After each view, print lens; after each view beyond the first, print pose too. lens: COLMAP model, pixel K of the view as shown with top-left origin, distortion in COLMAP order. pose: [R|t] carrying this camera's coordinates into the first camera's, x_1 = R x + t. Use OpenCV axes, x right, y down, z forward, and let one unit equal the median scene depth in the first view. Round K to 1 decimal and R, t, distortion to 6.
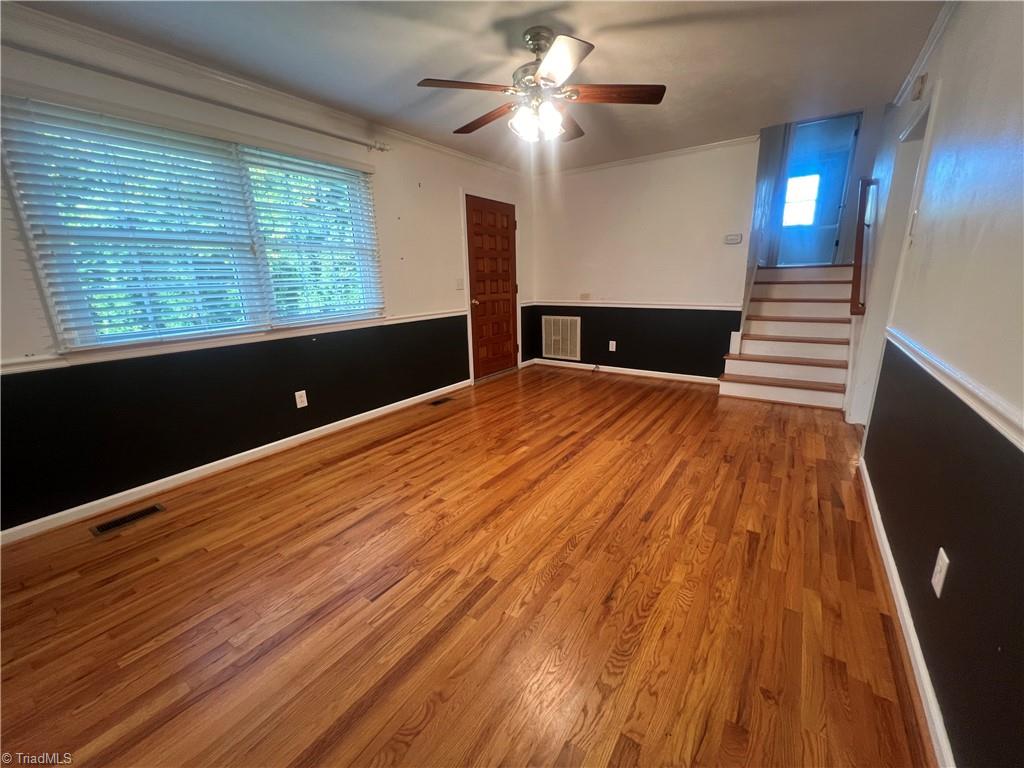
lens RADIAL K [[410.9, 0, 512.8], [0, 410.9, 387.9], [0, 0, 1]] dist [-0.003025, 0.000710]
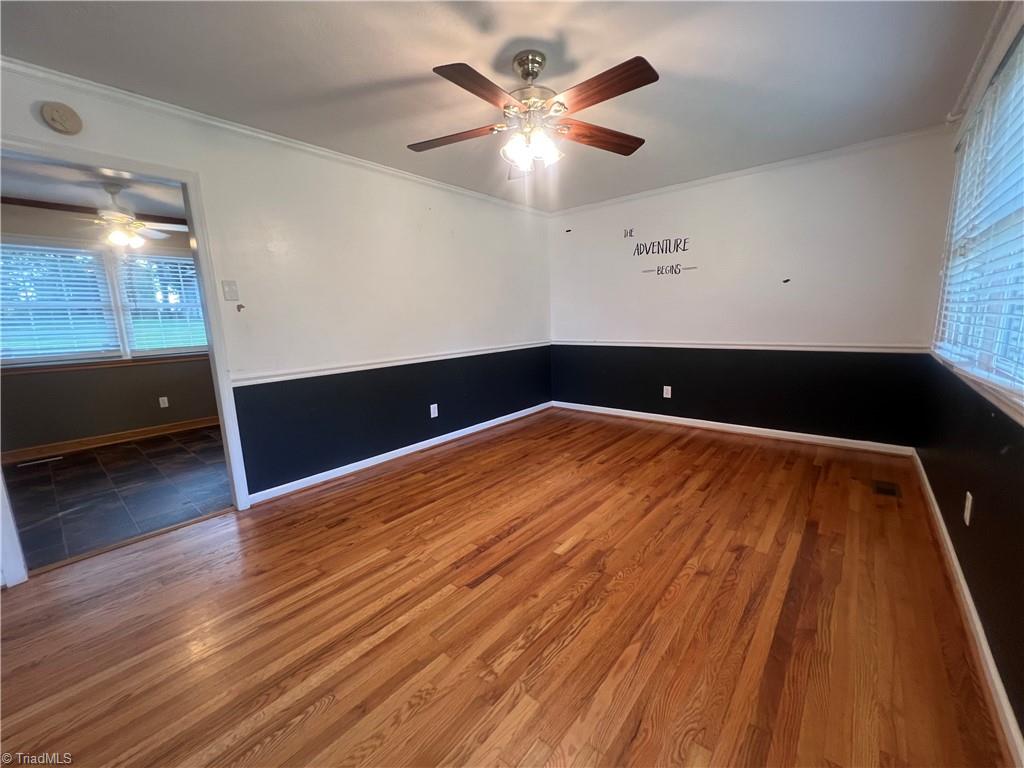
lens RADIAL K [[410.9, 0, 513.1], [0, 410.9, 387.5], [0, 0, 1]] dist [-0.003025, 0.000710]
pose [[-0.993575, 0.042154, 0.105029, 0.025017], [0.082183, 0.906781, 0.413514, -0.446241], [-0.077807, 0.419489, -0.904420, 1.664326]]
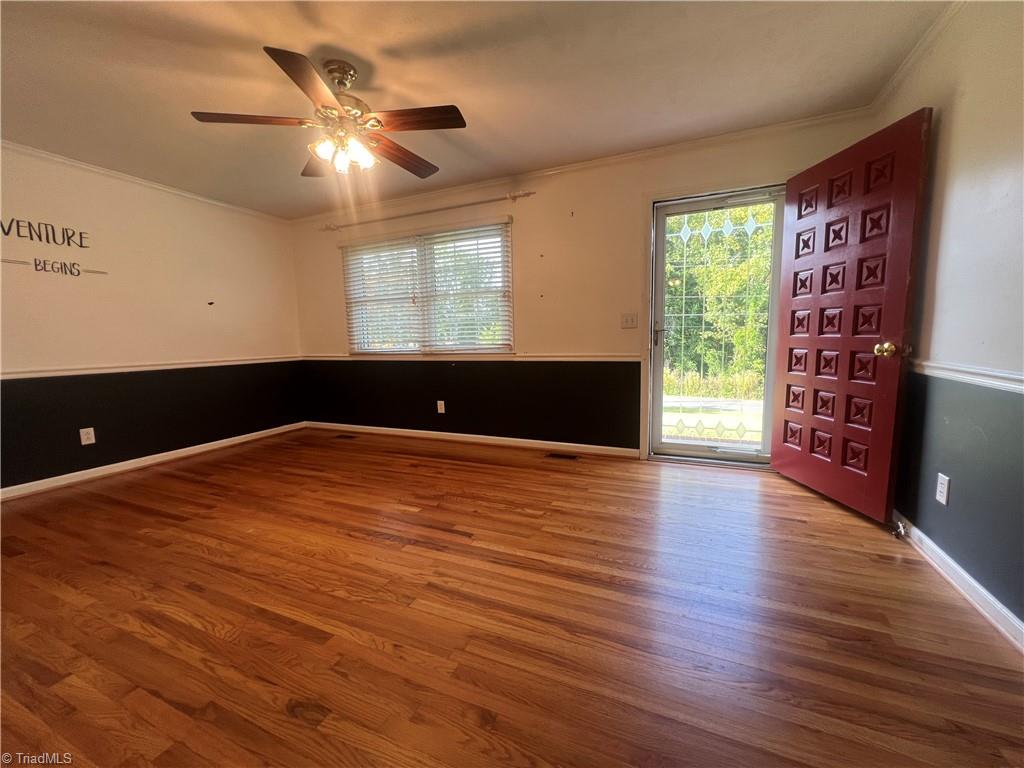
lens RADIAL K [[410.9, 0, 513.3], [0, 410.9, 386.7], [0, 0, 1]] dist [-0.003025, 0.000710]
pose [[0.190201, 0.140779, -0.971599, 0.929242], [-0.237248, 0.966924, 0.093657, -0.245446], [0.952647, 0.212696, 0.217309, 1.036603]]
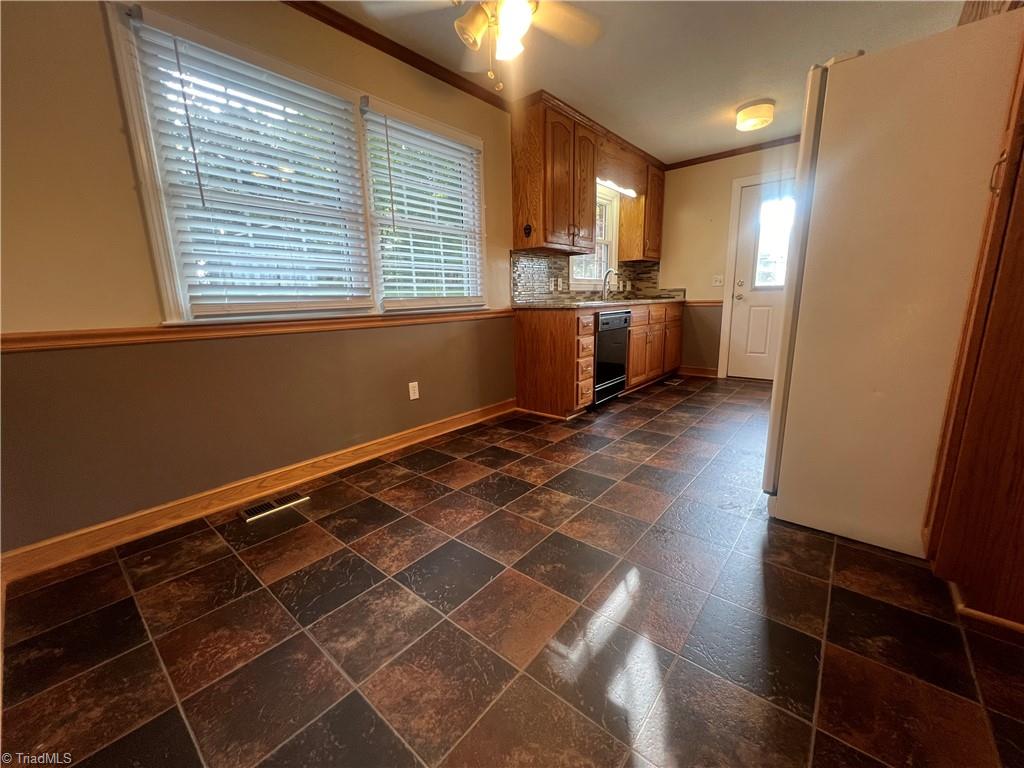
lens RADIAL K [[410.9, 0, 513.5], [0, 410.9, 388.2], [0, 0, 1]] dist [-0.003025, 0.000710]
pose [[-0.994279, 0.031321, 0.102115, 1.299155], [0.074371, 0.889218, 0.451397, -0.247608], [-0.076664, 0.456410, -0.886461, 1.135482]]
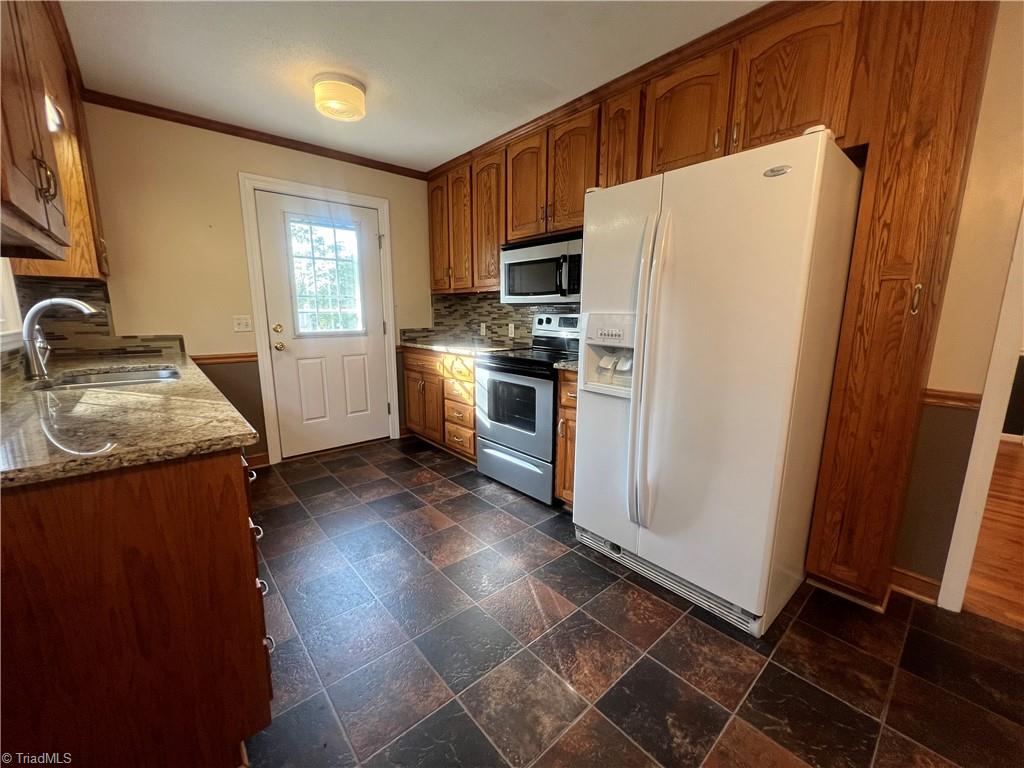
lens RADIAL K [[410.9, 0, 511.2], [0, 410.9, 386.8], [0, 0, 1]] dist [-0.003025, 0.000710]
pose [[-0.246170, 0.199455, -0.948482, 1.508272], [-0.247908, 0.933086, 0.260560, -0.123382], [0.936986, 0.299278, -0.180252, 0.307168]]
